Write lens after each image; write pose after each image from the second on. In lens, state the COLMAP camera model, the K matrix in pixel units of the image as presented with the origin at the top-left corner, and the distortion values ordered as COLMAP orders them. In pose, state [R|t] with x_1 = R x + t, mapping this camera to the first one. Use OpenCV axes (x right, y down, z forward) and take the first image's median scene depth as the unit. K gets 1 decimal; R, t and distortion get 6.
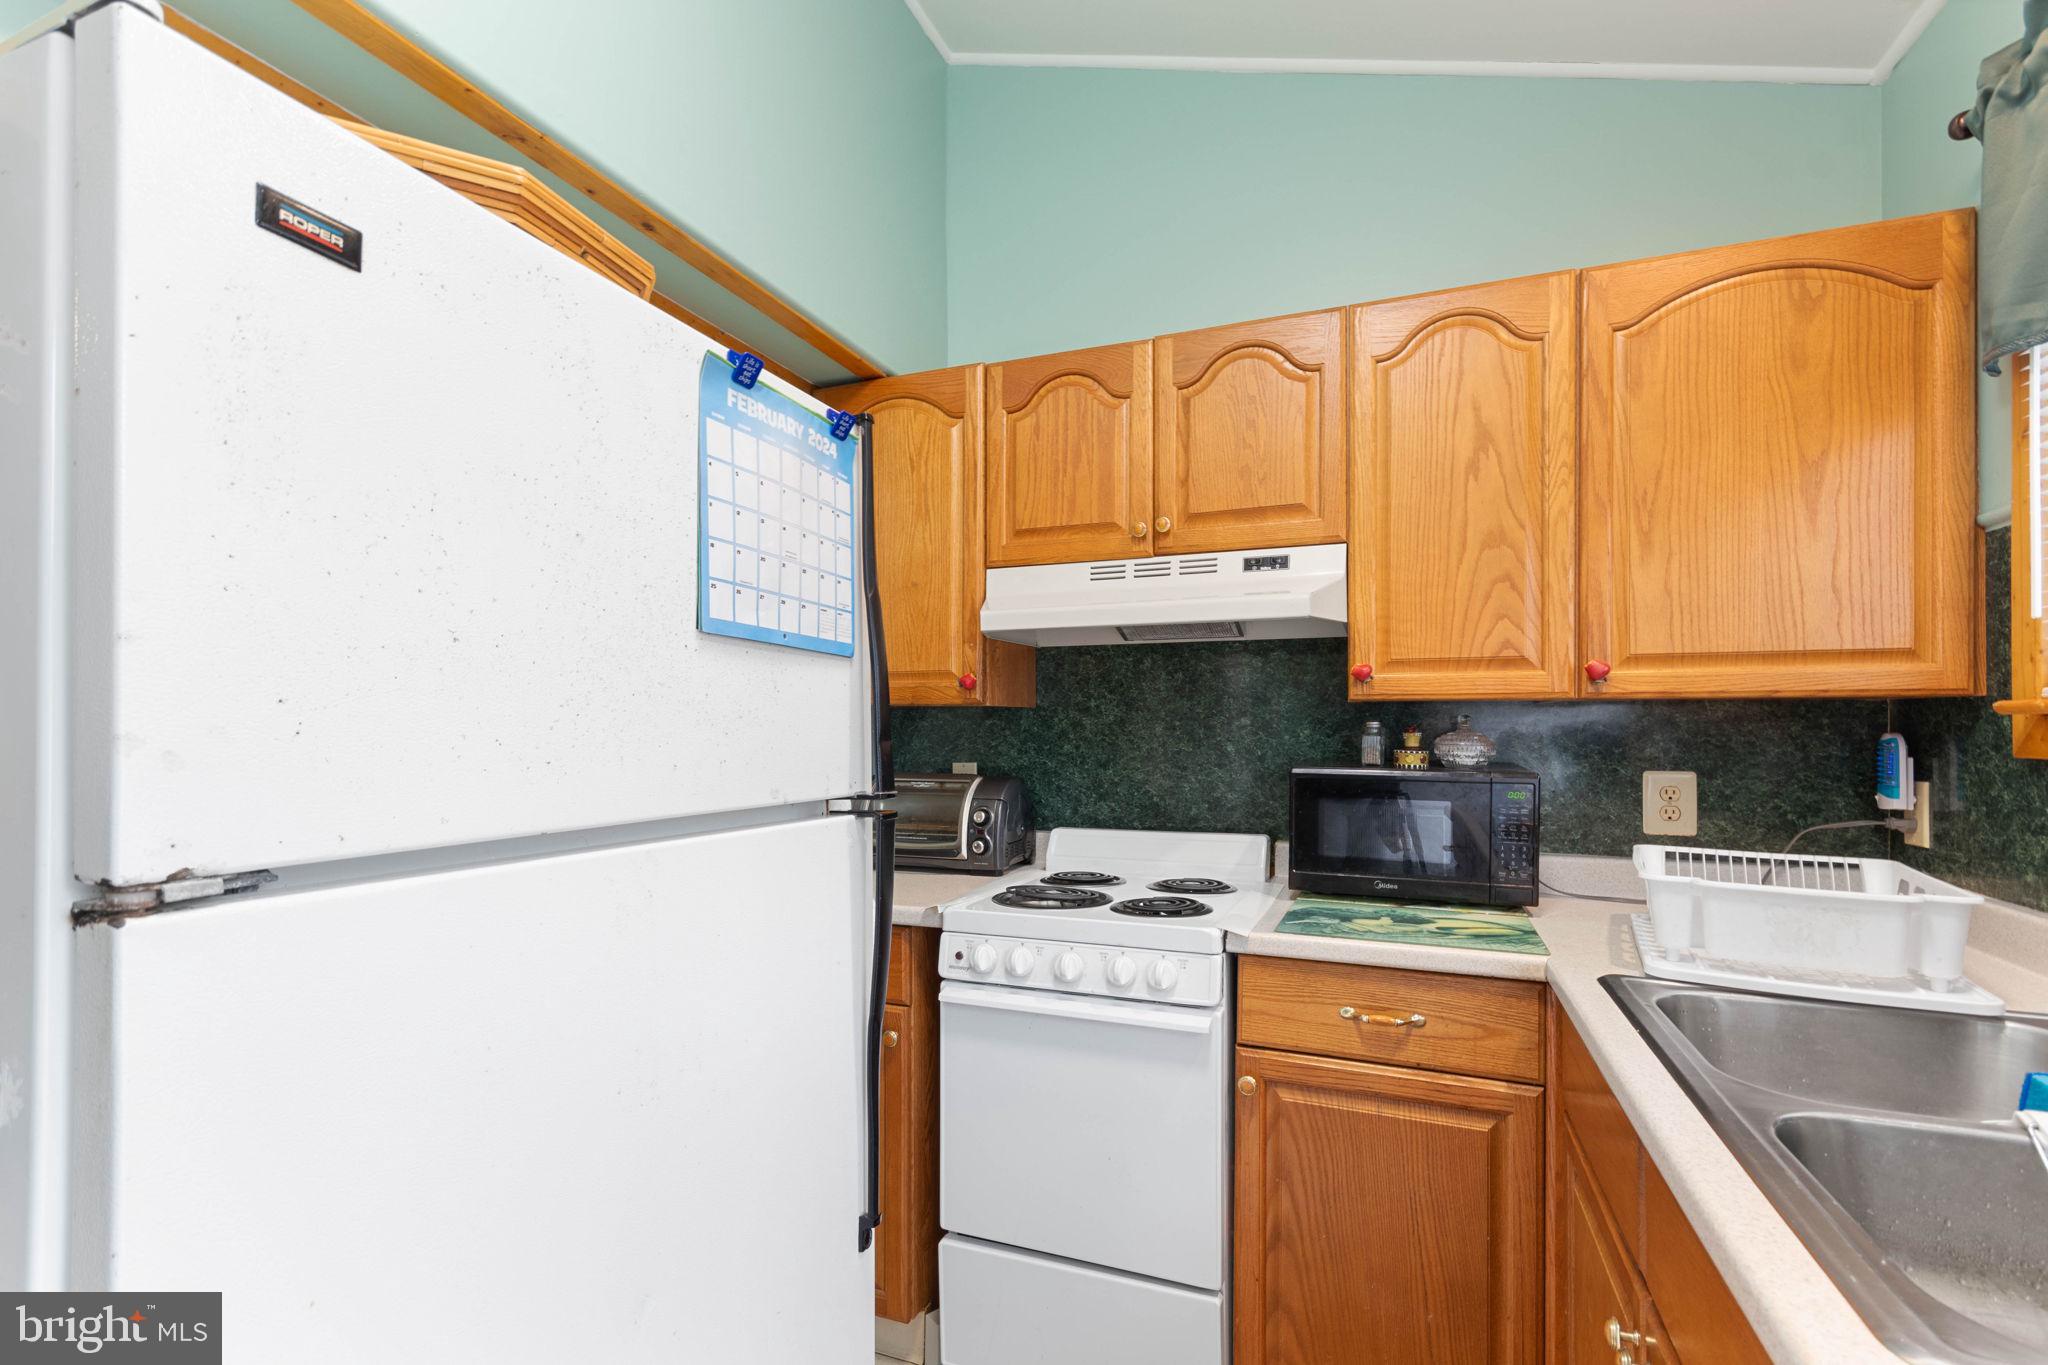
lens RADIAL K [[916.4, 0, 1029.3], [0, 916.4, 723.2], [0, 0, 1]] dist [0.001917, 0.000531]
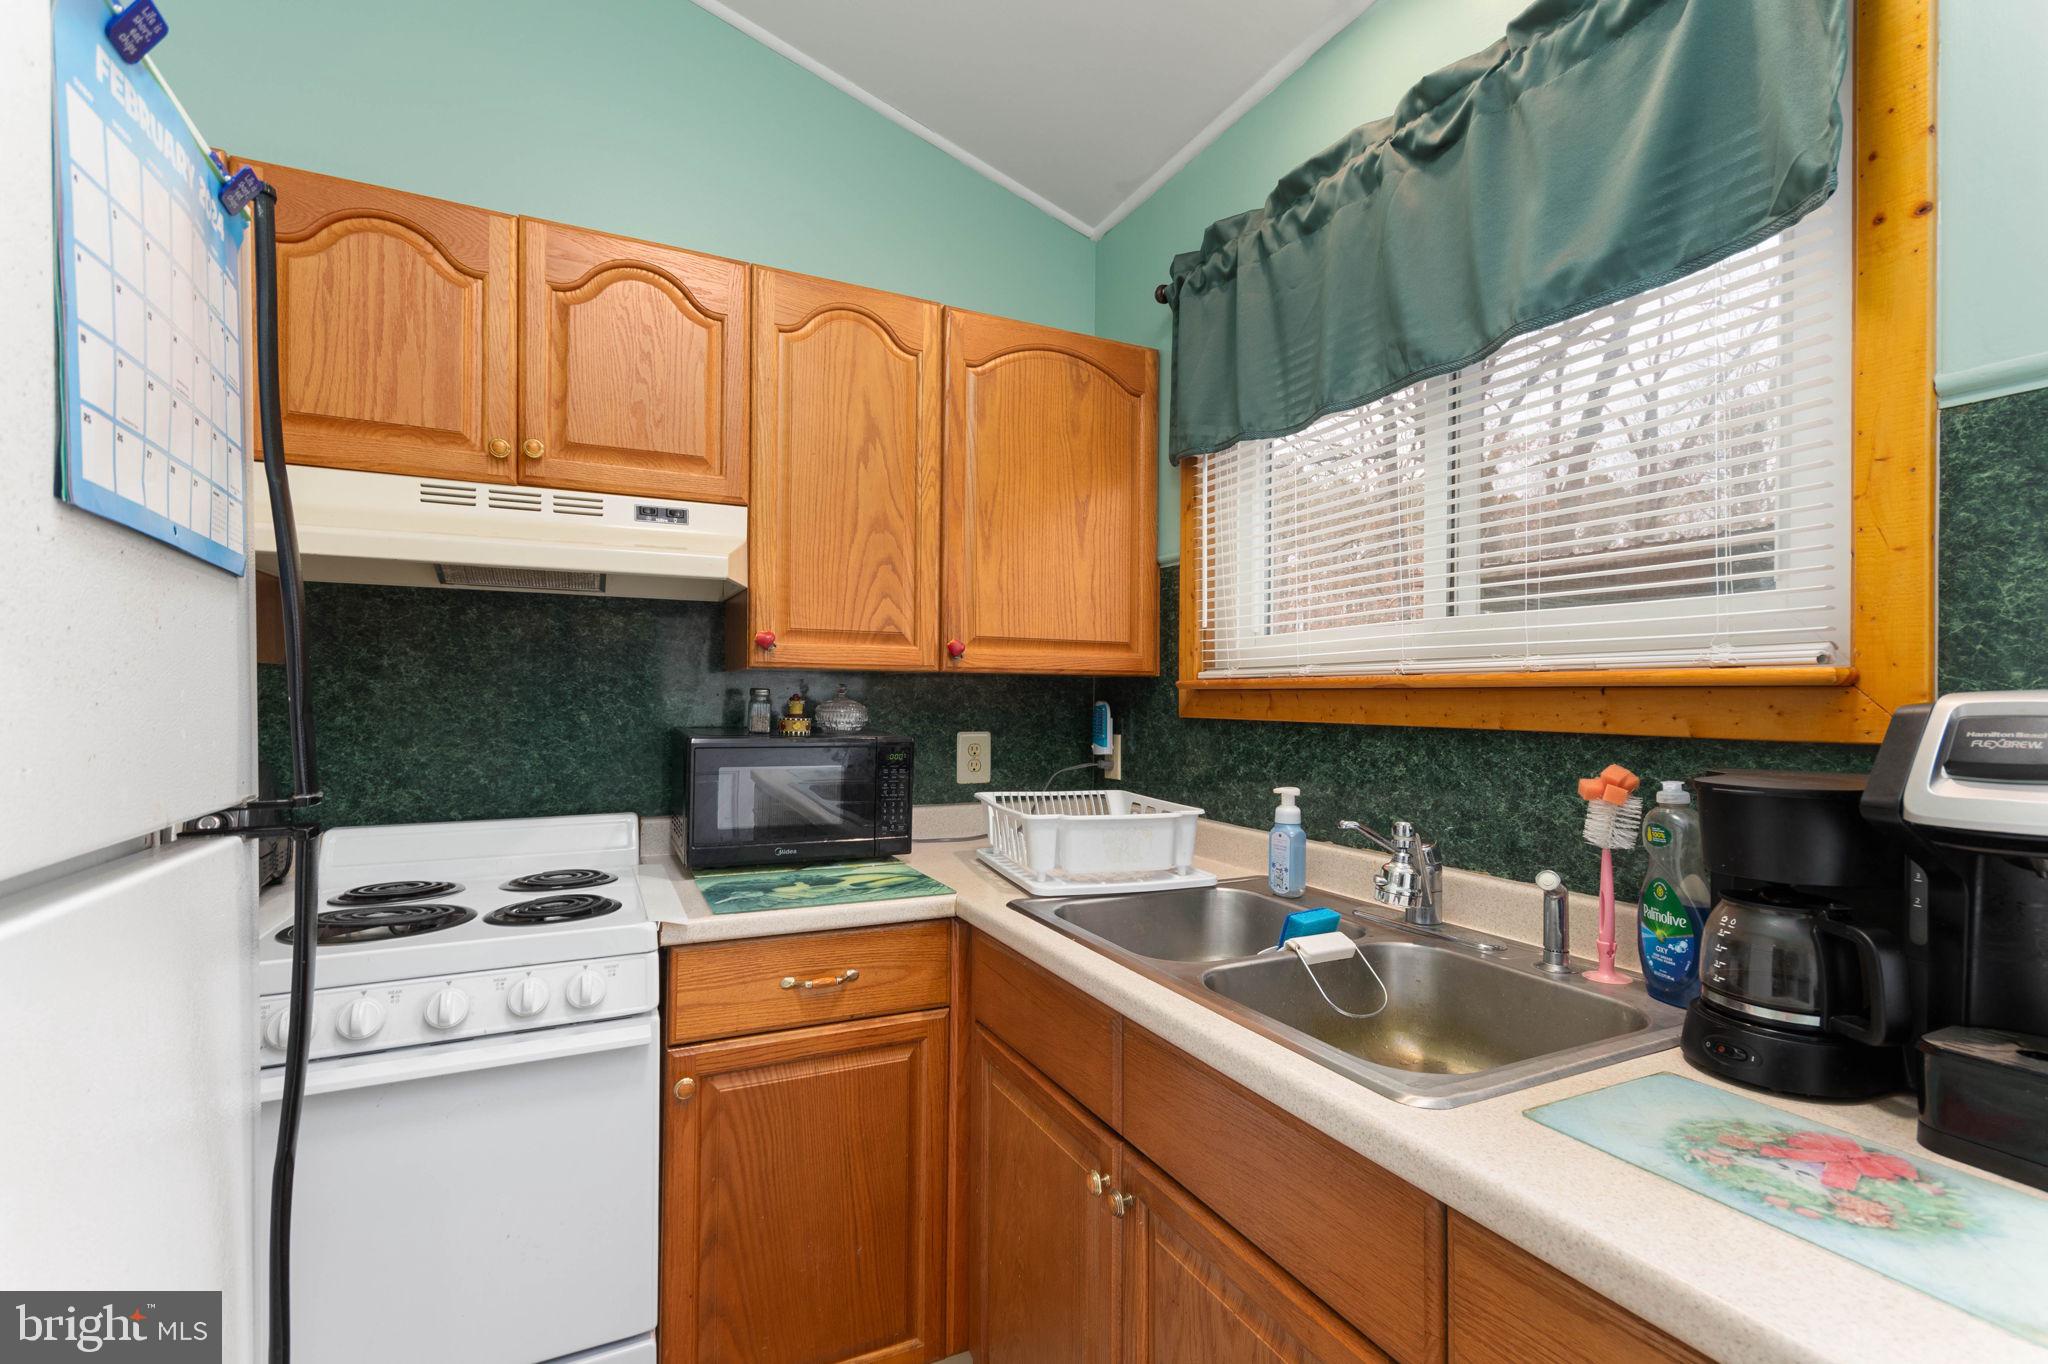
lens RADIAL K [[916.4, 0, 1020.6], [0, 916.4, 699.6], [0, 0, 1]] dist [0.001917, 0.000531]
pose [[0.671631, 0.001694, 0.740884, -0.199602], [-0.009229, 0.999939, 0.006080, 0.000911], [-0.740828, -0.010921, 0.671606, 0.137304]]
